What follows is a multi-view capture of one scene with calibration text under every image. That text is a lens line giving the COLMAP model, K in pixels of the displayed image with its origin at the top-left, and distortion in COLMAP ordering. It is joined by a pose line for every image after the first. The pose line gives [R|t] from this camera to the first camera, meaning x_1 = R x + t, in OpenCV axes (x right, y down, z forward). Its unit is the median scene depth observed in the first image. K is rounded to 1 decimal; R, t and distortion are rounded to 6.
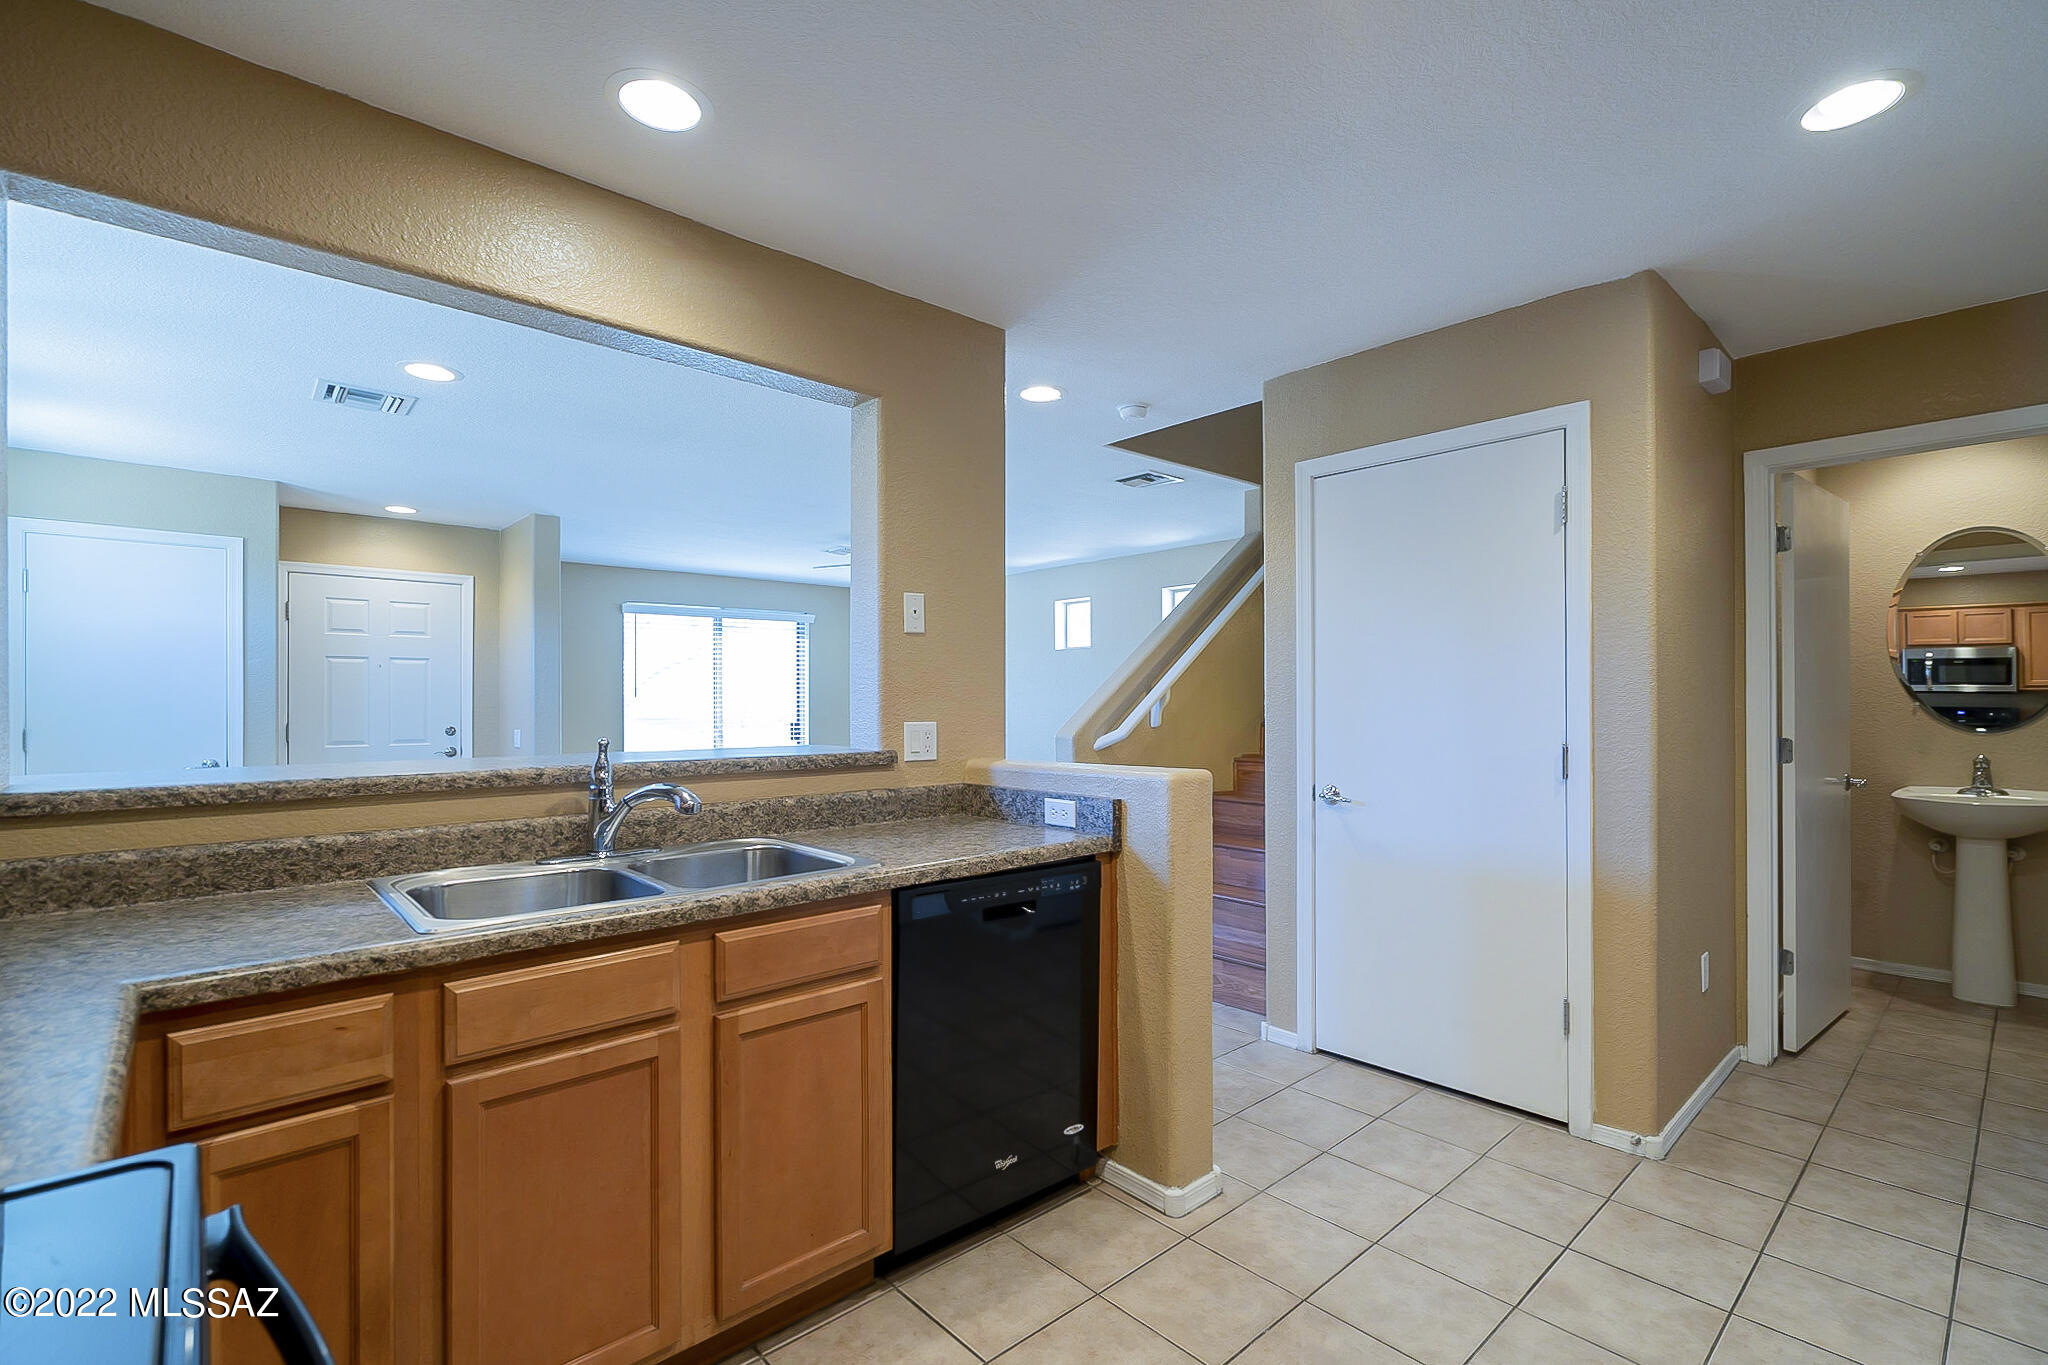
lens RADIAL K [[930.1, 0, 1032.1], [0, 930.1, 705.4], [0, 0, 1]] dist [-0.002457, 0.000457]
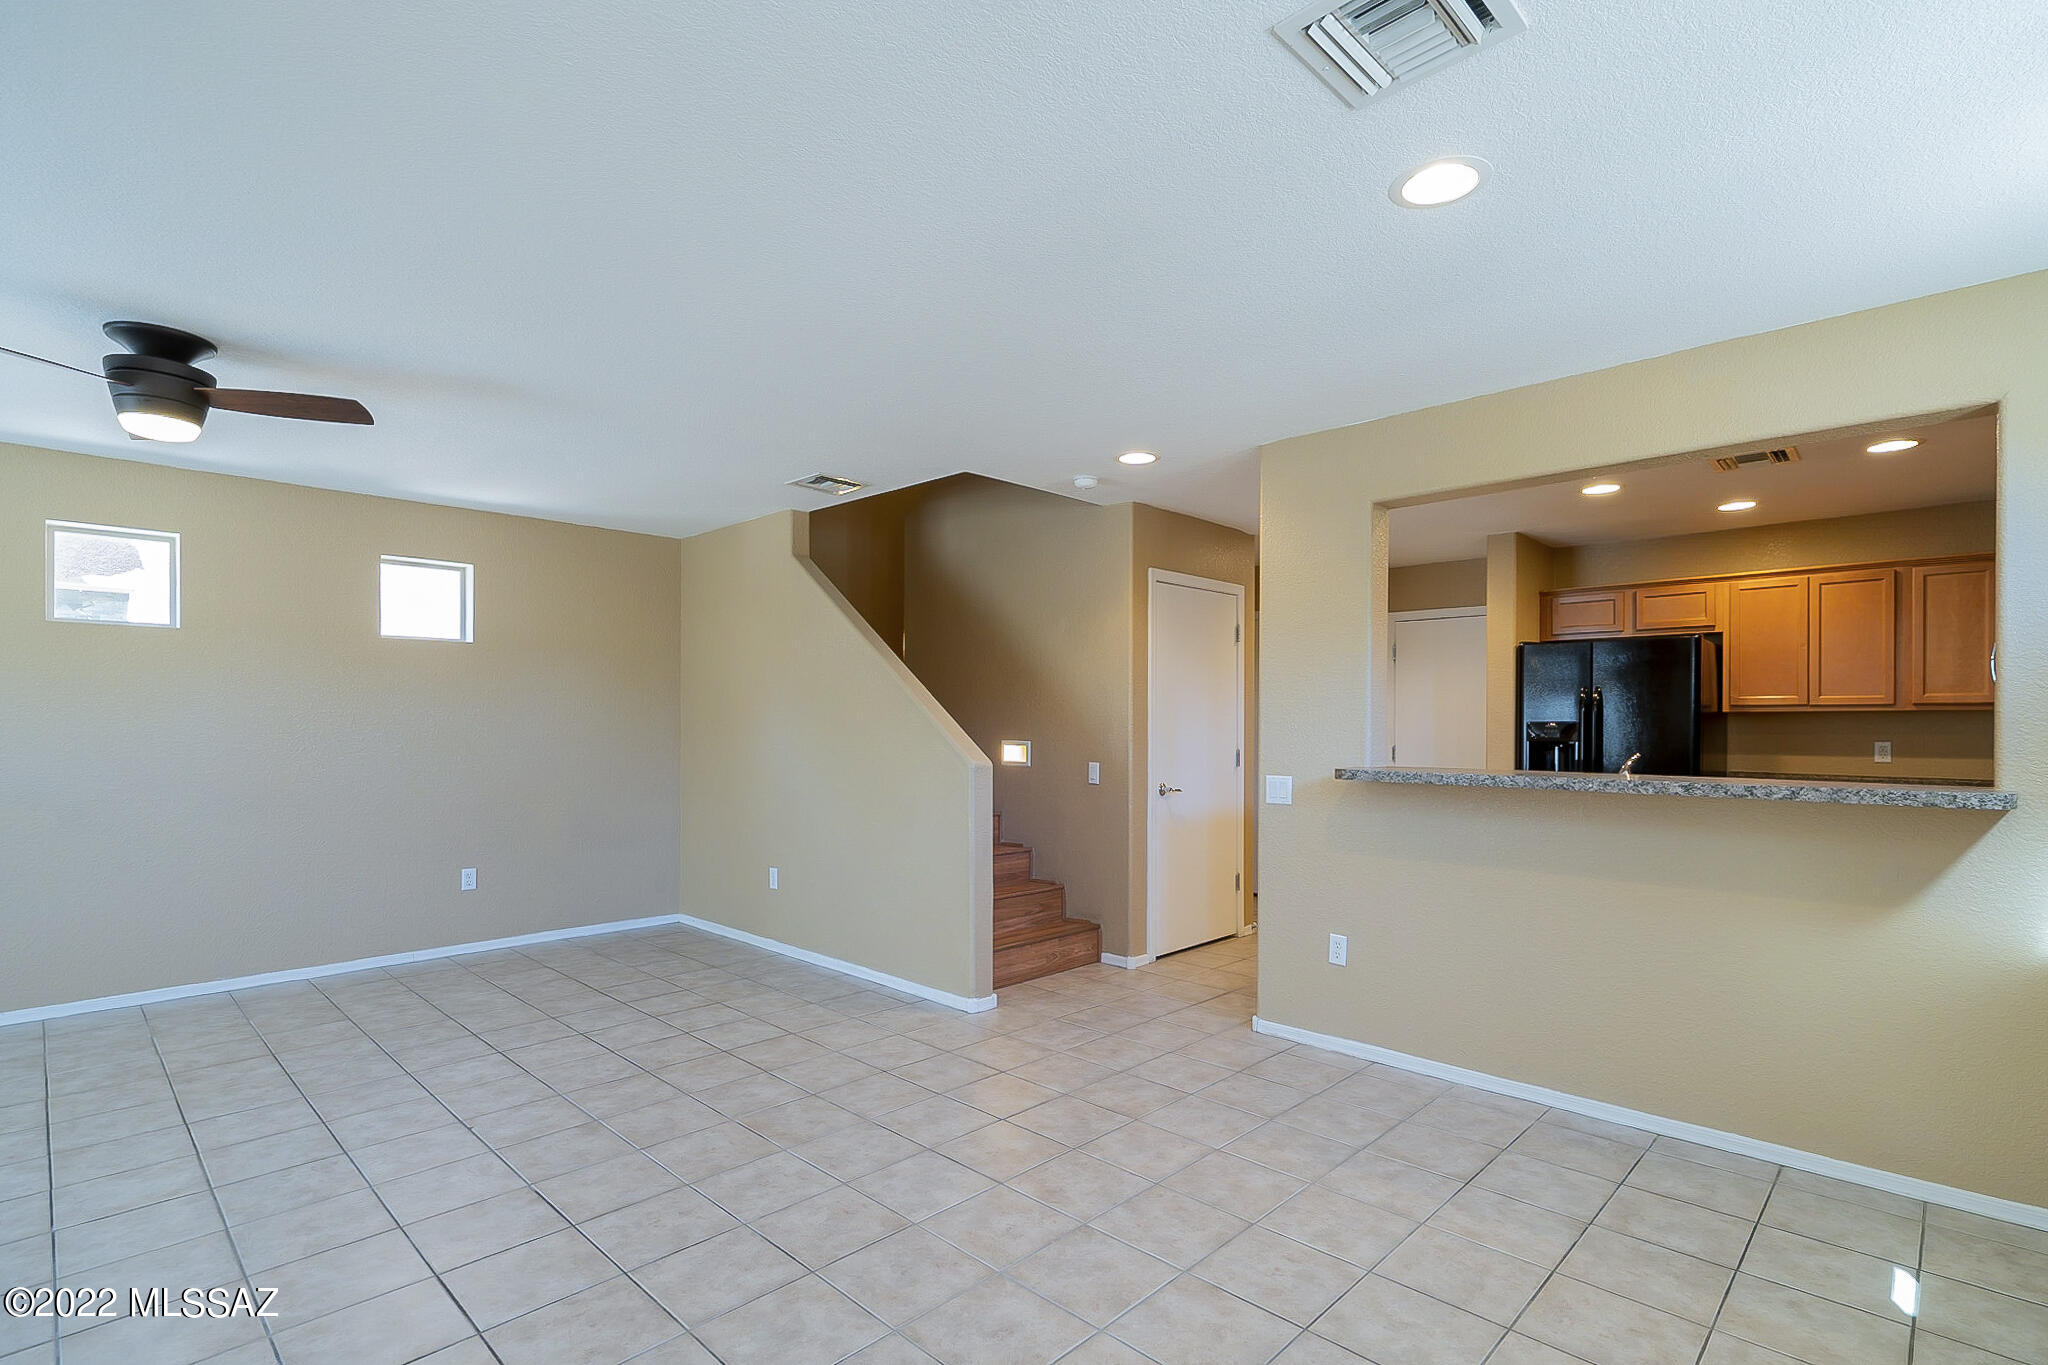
lens RADIAL K [[961.6, 0, 1005.9], [0, 961.6, 722.8], [0, 0, 1]] dist [-0.004010, -0.000246]
pose [[-0.044759, 0.003755, 0.998991, -0.669399], [0.003556, 0.999987, -0.003599, -0.004177], [-0.998991, 0.003391, -0.044772, 0.702982]]
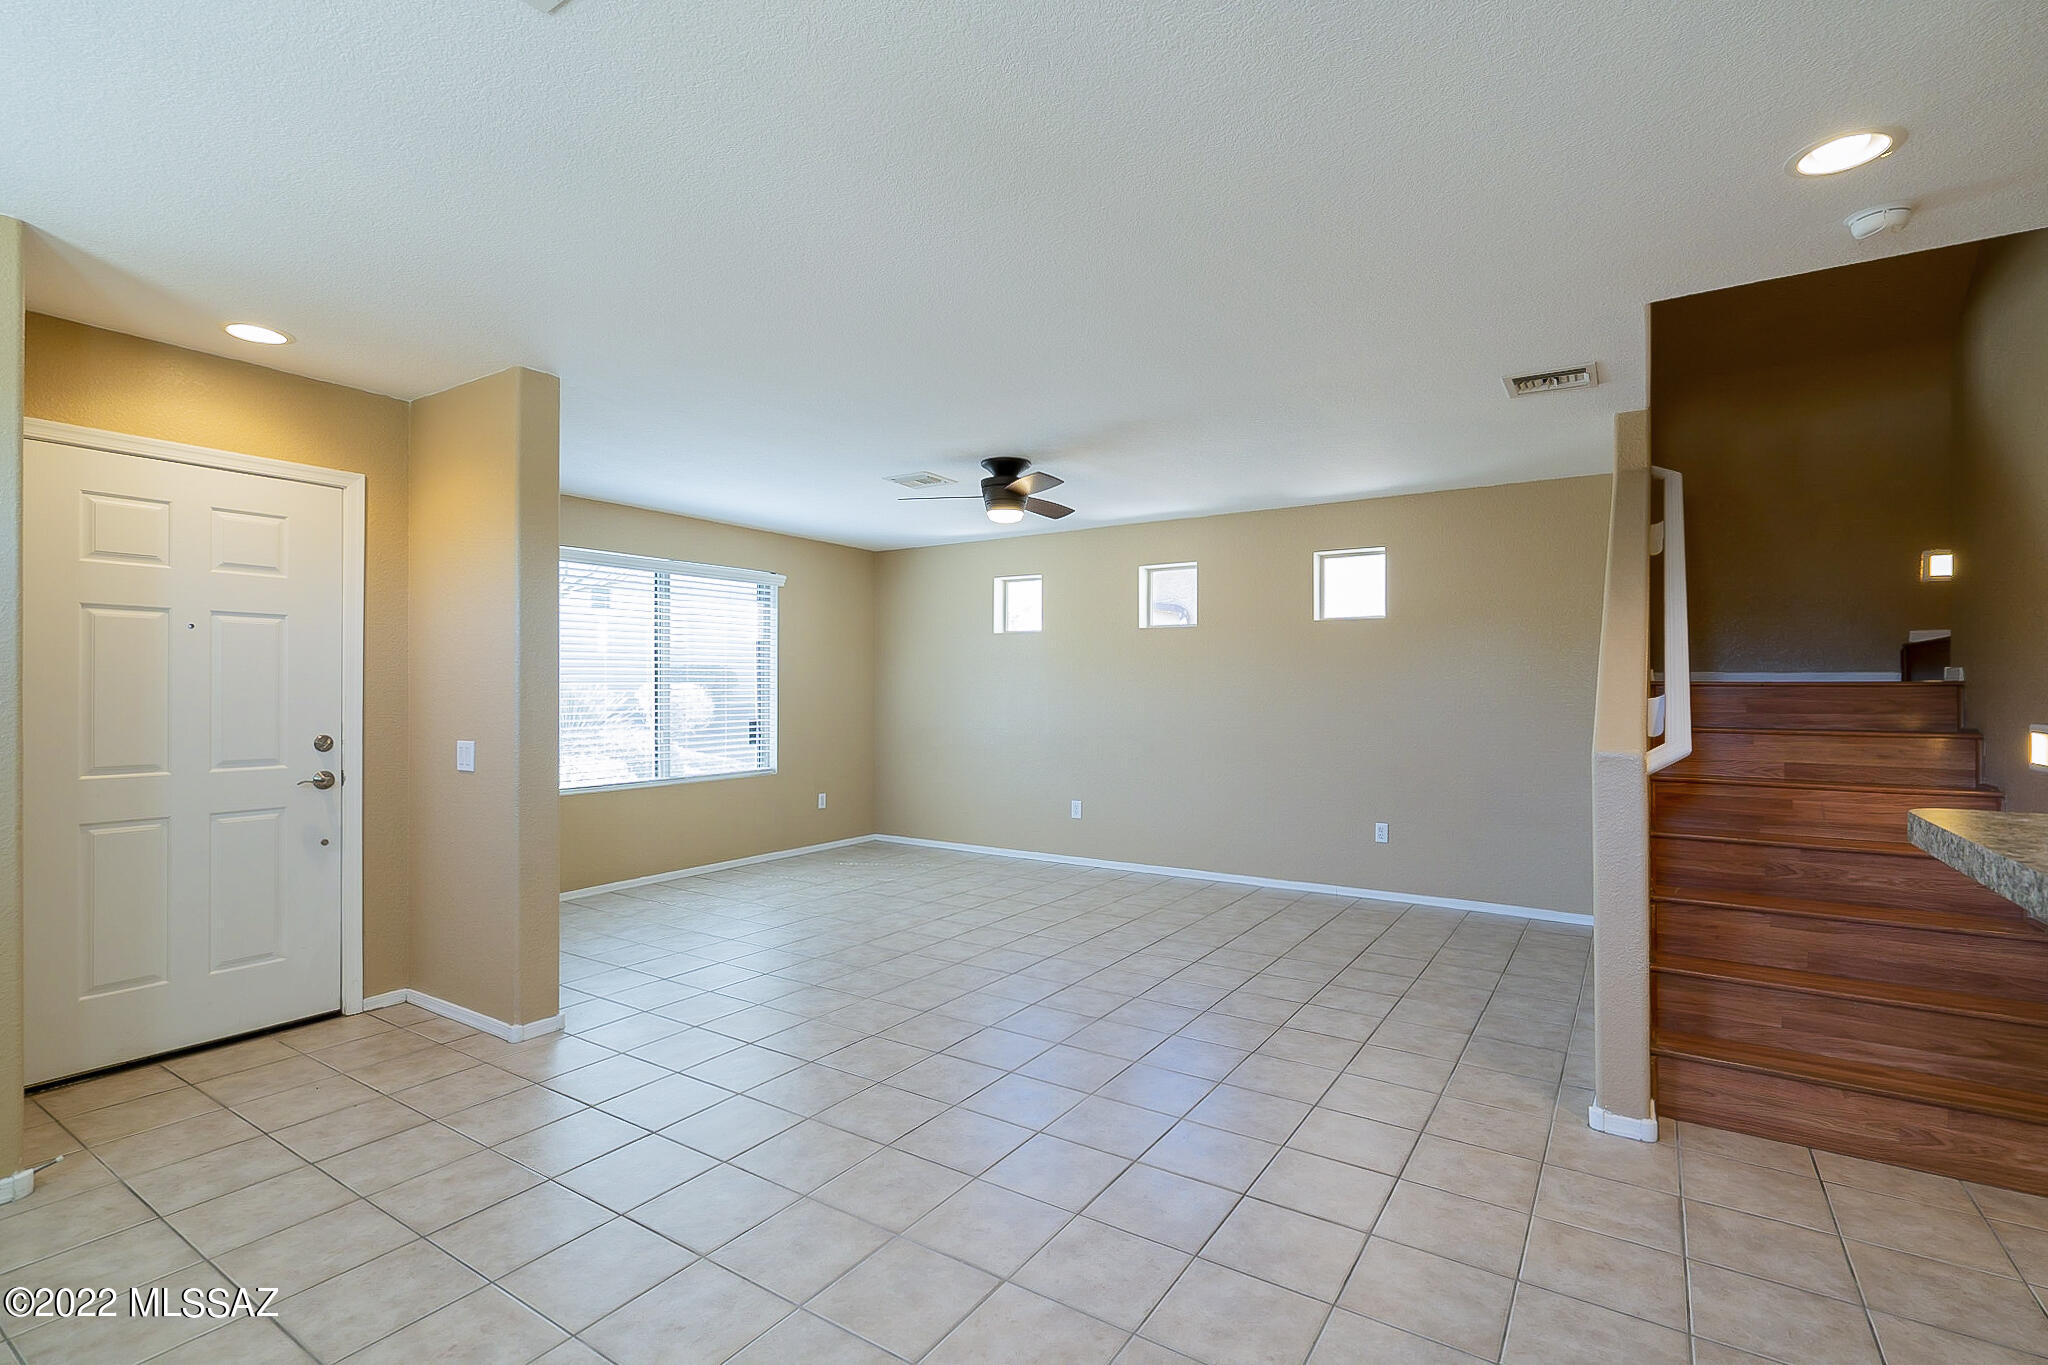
lens RADIAL K [[930.1, 0, 1039.8], [0, 930.1, 697.1], [0, 0, 1]] dist [-0.002457, 0.000457]
pose [[0.967146, 0.003635, 0.254194, -0.348122], [-0.004104, 0.999991, 0.001314, -0.003432], [-0.254187, -0.002314, 0.967152, 0.338006]]
